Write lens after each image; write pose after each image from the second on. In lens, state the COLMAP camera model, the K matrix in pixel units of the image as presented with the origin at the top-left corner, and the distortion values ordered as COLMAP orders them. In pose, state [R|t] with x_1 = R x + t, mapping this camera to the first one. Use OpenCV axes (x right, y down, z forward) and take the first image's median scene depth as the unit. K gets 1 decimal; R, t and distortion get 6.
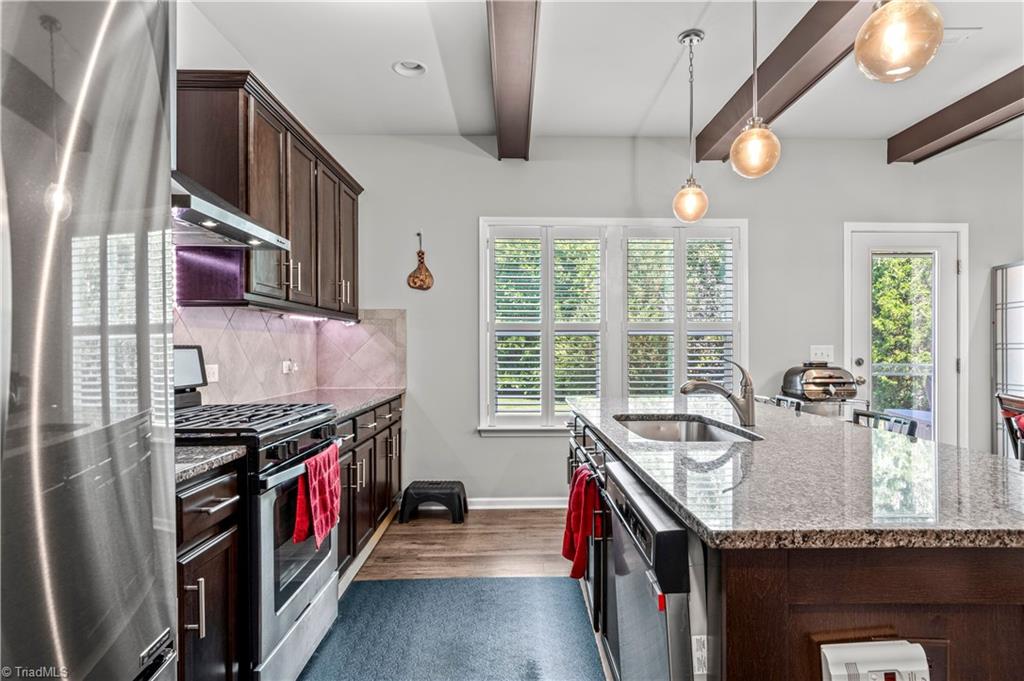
lens RADIAL K [[603.9, 0, 515.2], [0, 603.9, 342.3], [0, 0, 1]] dist [0.001935, -0.000414]
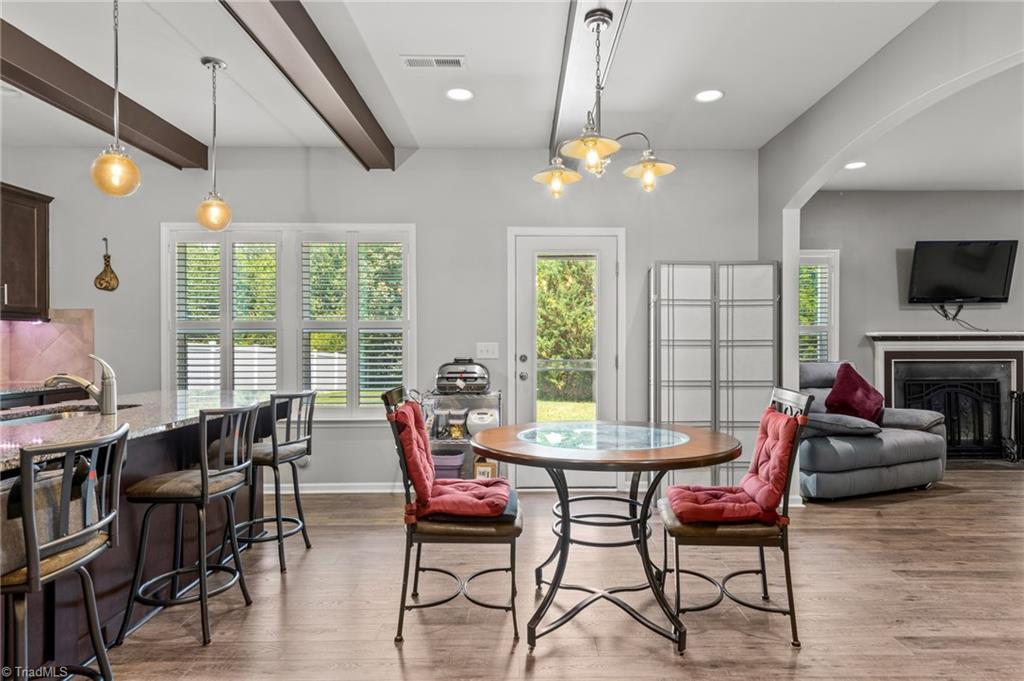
lens RADIAL K [[558.7, 0, 514.8], [0, 558.7, 344.9], [0, 0, 1]] dist [0.003651, -0.001943]
pose [[0.999886, 0.000419, -0.015105, 0.584828], [-0.000255, 0.999941, 0.010866, -0.001773], [0.015108, -0.010860, 0.999827, 0.014213]]
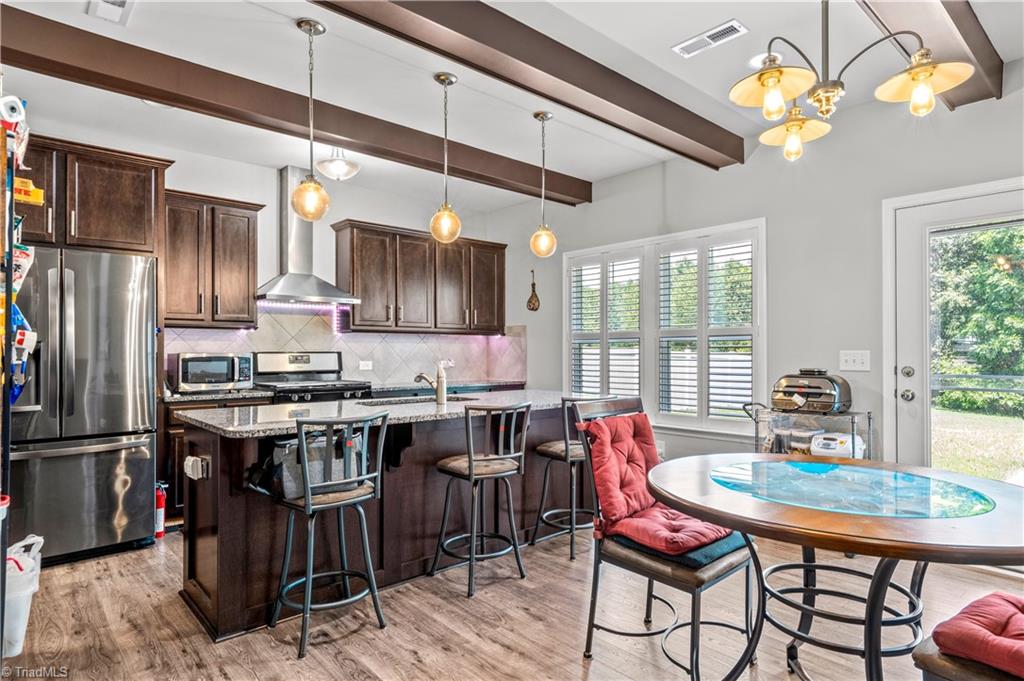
lens RADIAL K [[558.7, 0, 543.0], [0, 558.7, 343.4], [0, 0, 1]] dist [0.003651, -0.001943]
pose [[0.669511, -0.010060, -0.742734, 0.813201], [0.005789, 0.999949, -0.008325, -0.001160], [0.742780, 0.001274, 0.669535, 0.155593]]
